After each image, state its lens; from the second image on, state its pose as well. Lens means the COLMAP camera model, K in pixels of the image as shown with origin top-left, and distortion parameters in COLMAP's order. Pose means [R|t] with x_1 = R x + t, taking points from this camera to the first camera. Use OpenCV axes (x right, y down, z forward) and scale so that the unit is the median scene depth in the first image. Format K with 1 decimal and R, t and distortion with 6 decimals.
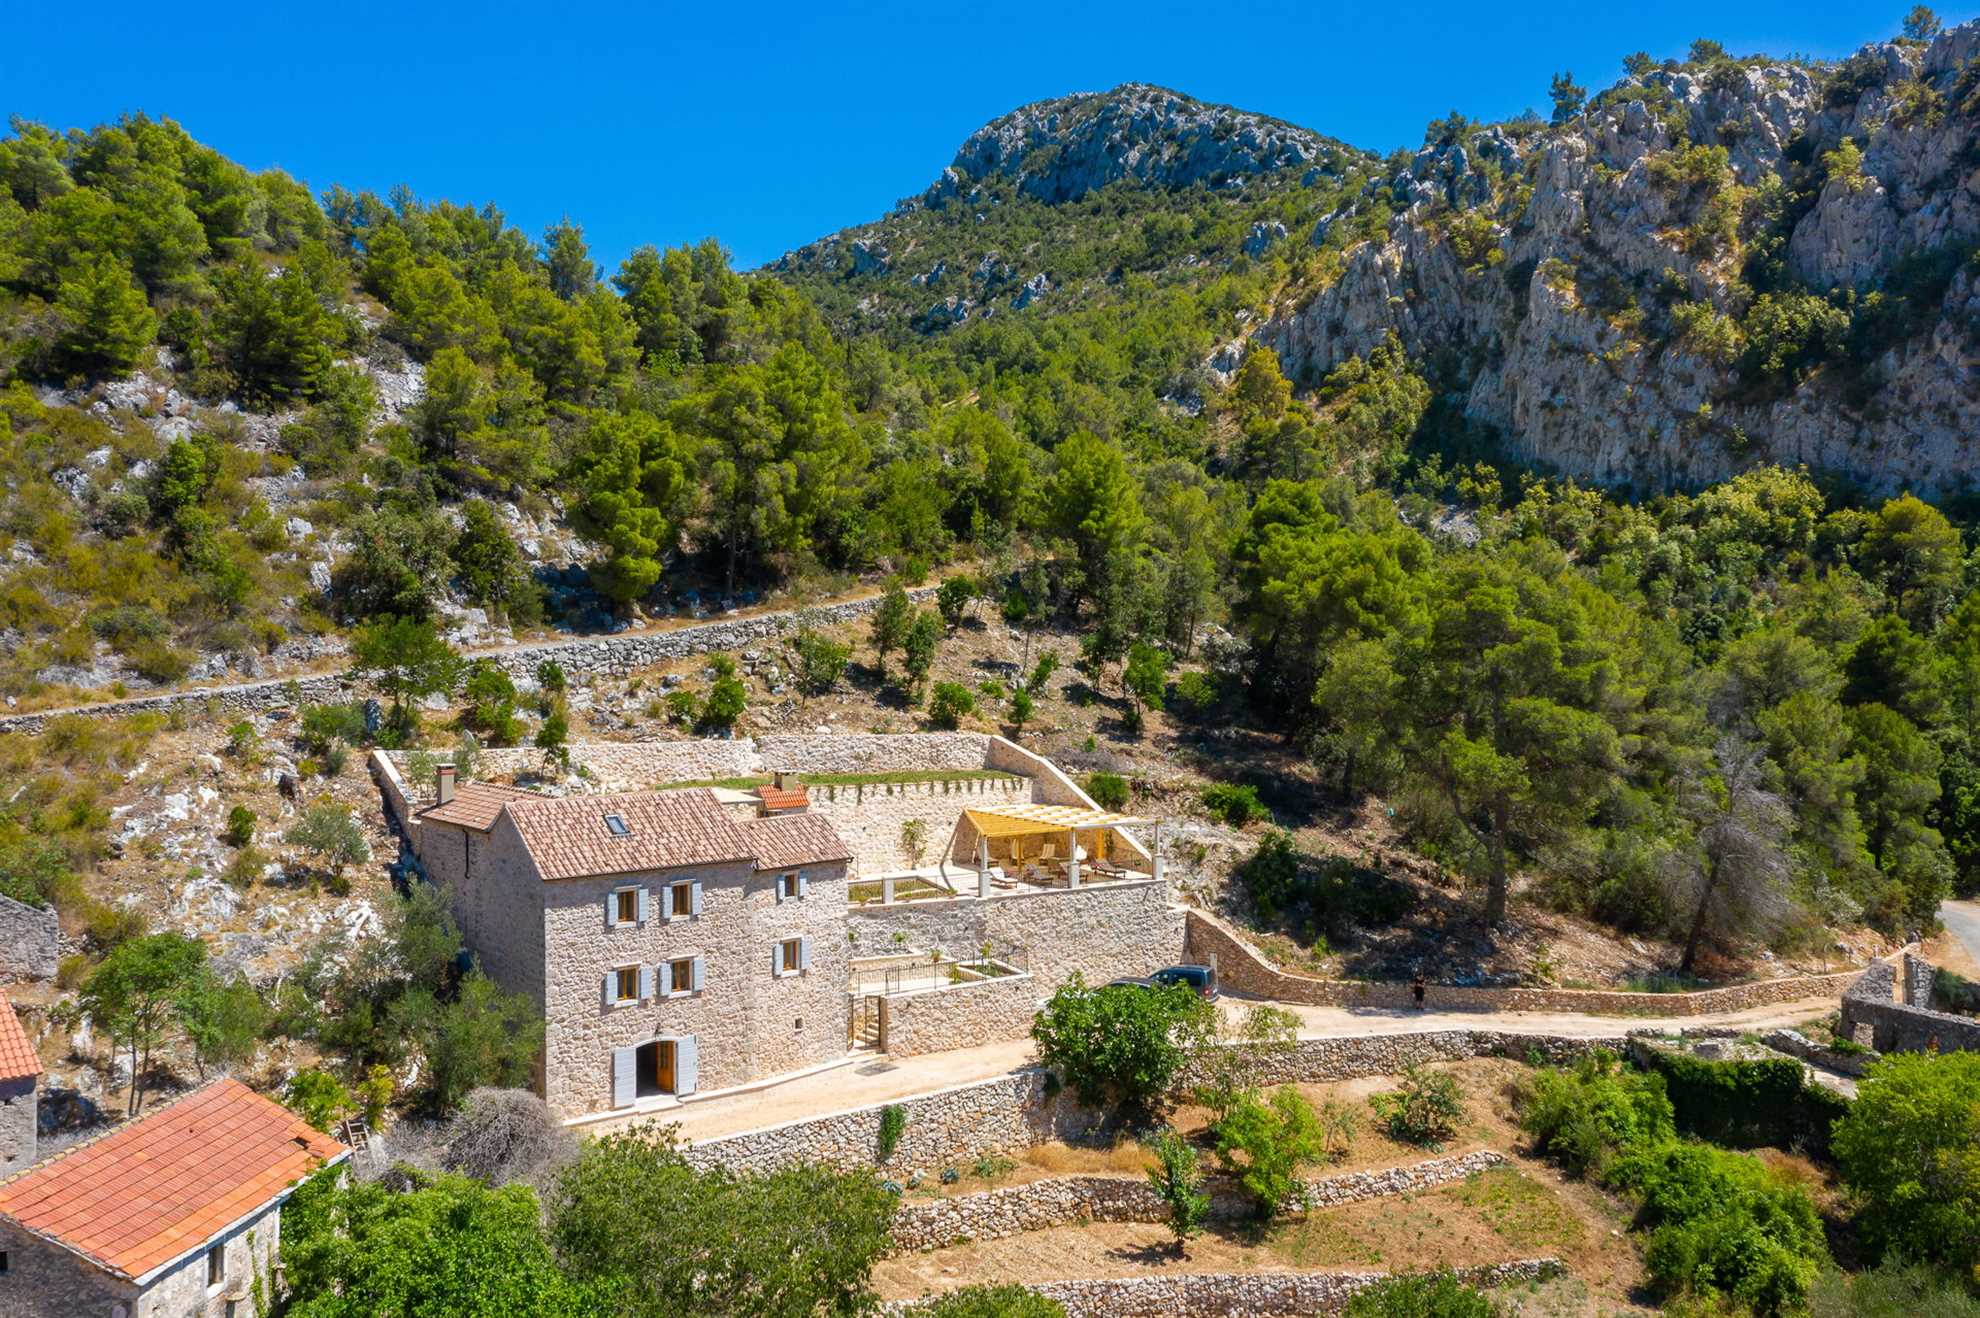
lens RADIAL K [[1781.1, 0, 1065.7], [0, 1781.1, 564.0], [0, 0, 1]] dist [-0.011882, 0.018588]
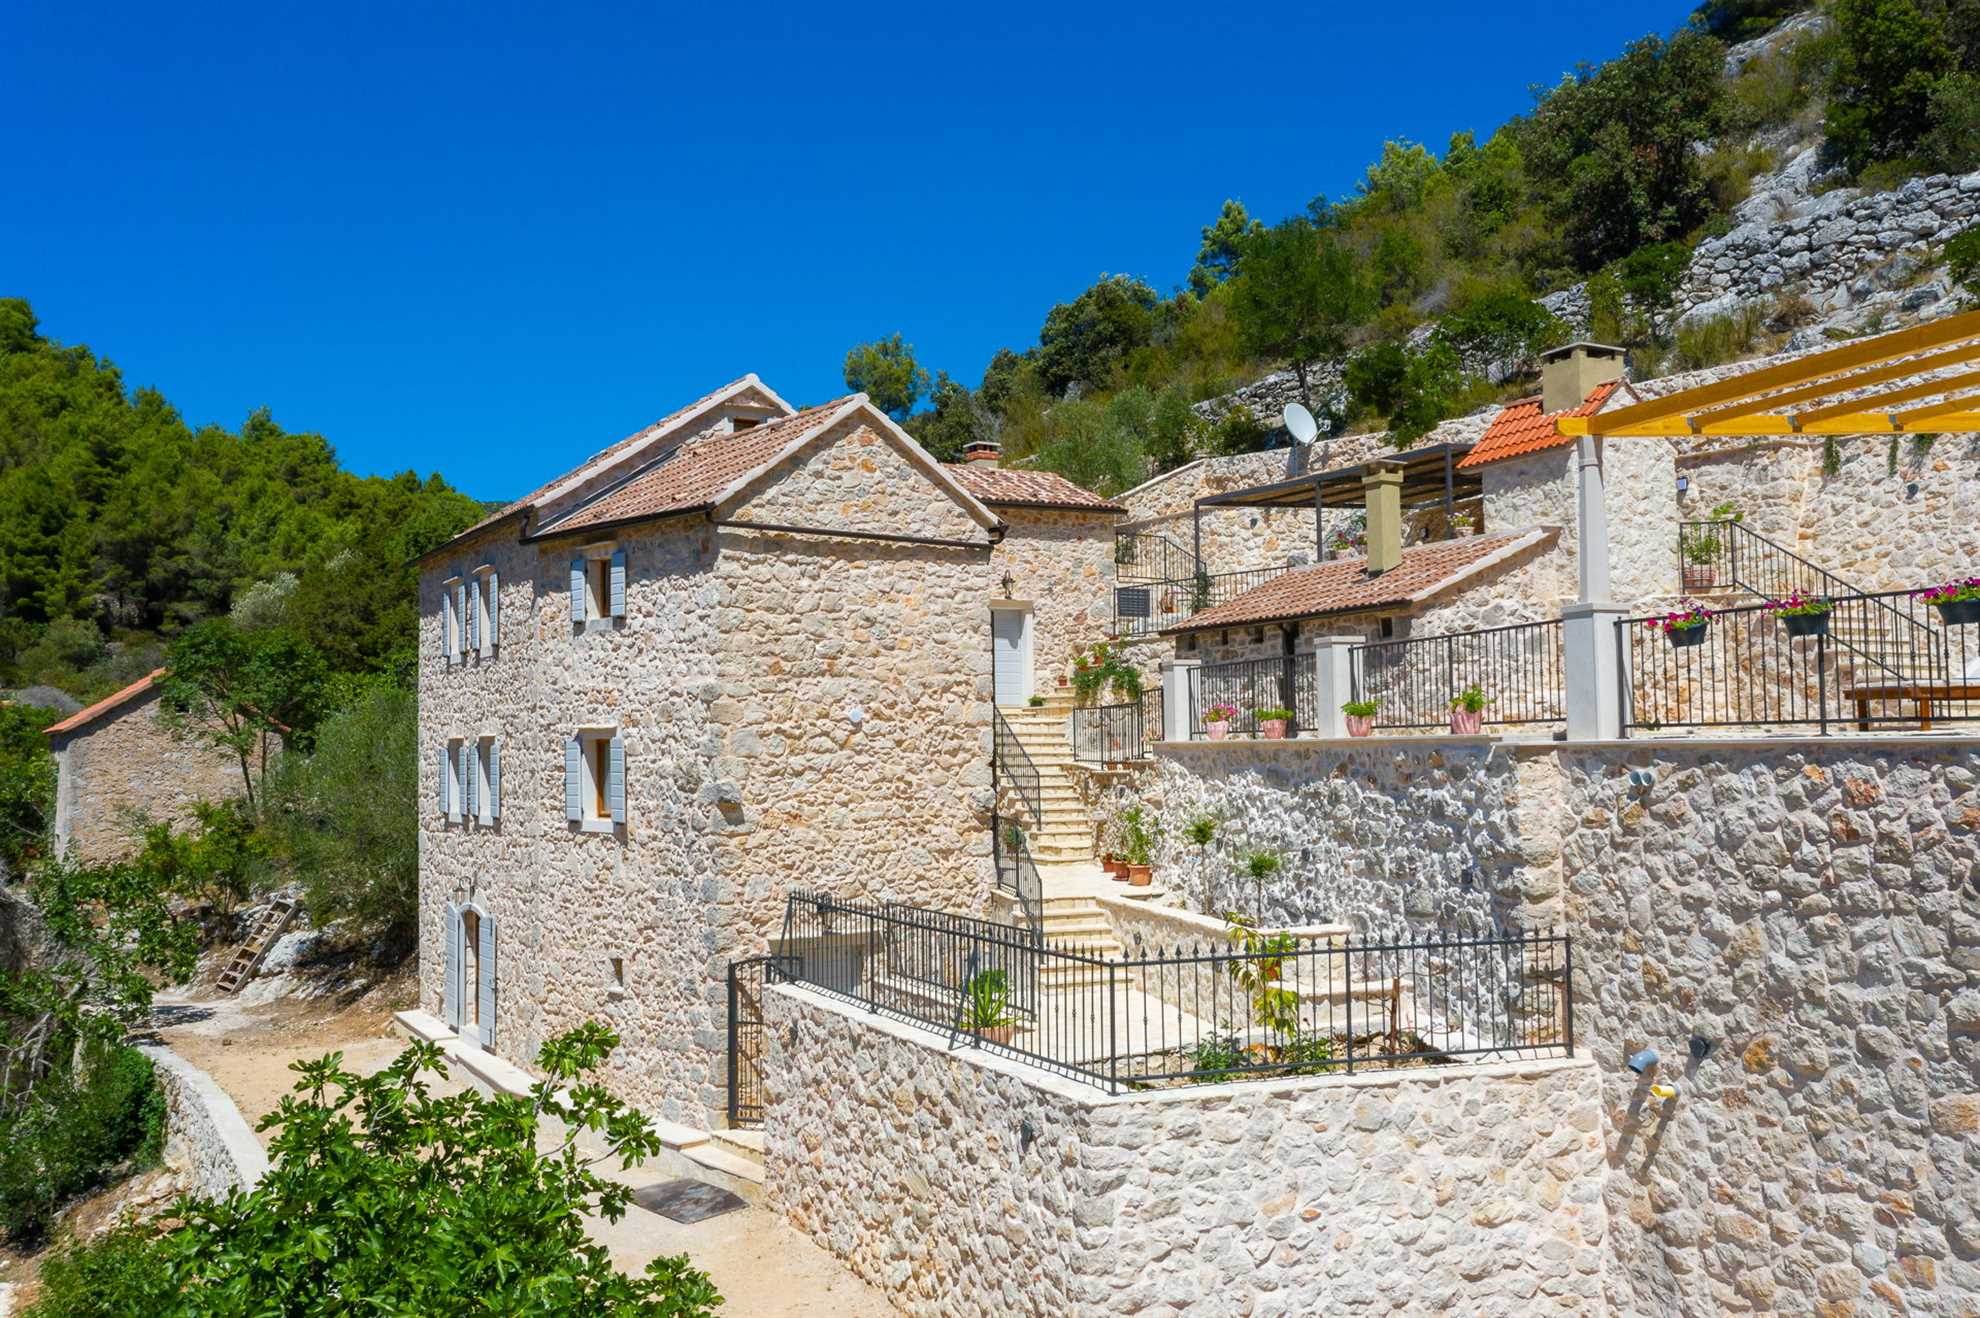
lens RADIAL K [[1617.7, 0, 990.0], [0, 1617.7, 659.0], [0, 0, 1]] dist [-0.011192, 0.008479]
pose [[-0.149112, -0.039631, -0.988026, 0.121522], [0.046889, 0.997789, -0.047099, 0.160834], [0.987708, -0.053351, -0.146924, 0.843905]]
